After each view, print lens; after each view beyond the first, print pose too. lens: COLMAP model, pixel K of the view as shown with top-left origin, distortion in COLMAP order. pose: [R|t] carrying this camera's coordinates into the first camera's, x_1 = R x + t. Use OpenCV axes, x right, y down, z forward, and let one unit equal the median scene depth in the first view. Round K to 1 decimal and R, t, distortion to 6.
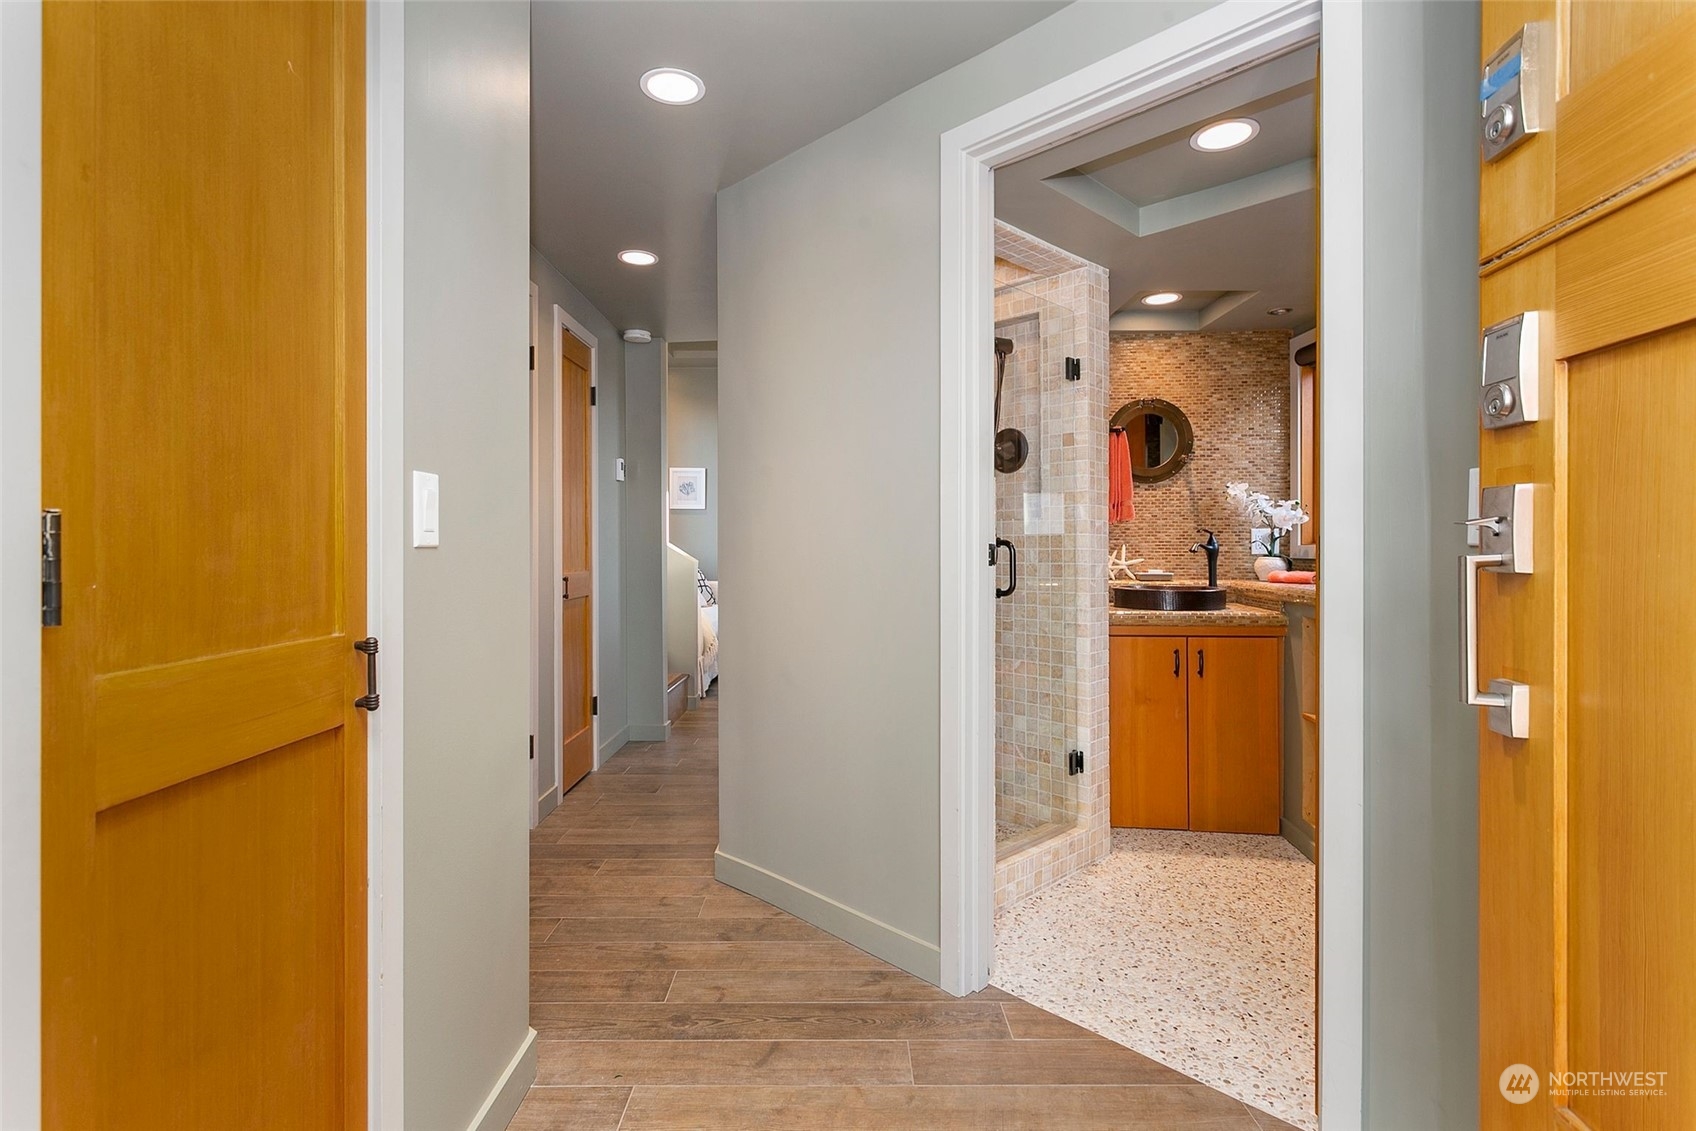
lens RADIAL K [[836.3, 0, 838.9], [0, 836.3, 552.7], [0, 0, 1]] dist [0.002256, 0.001549]
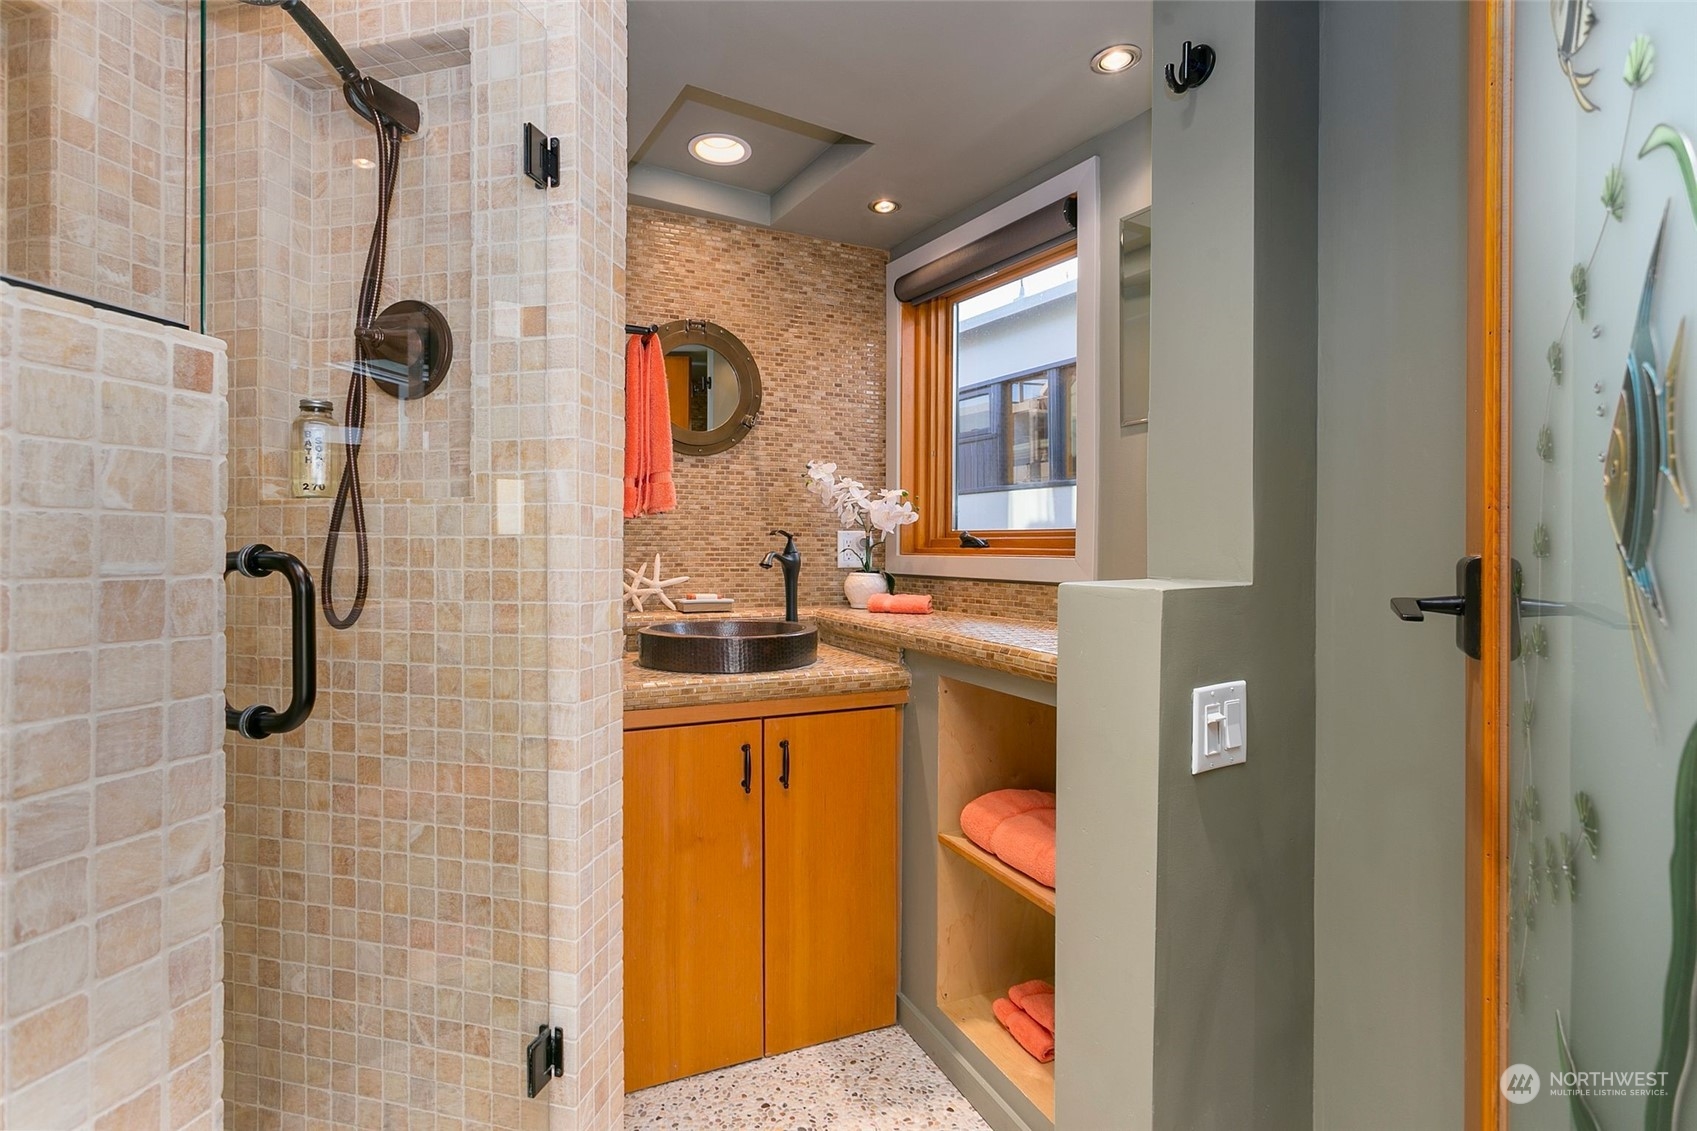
lens RADIAL K [[844.9, 0, 842.7], [0, 844.9, 552.1], [0, 0, 1]] dist [-0.006246, -0.000079]
pose [[0.859042, 0.003937, 0.511890, 0.166512], [-0.004229, 0.999991, -0.000594, -0.012528], [-0.511888, -0.001655, 0.859051, 0.474402]]
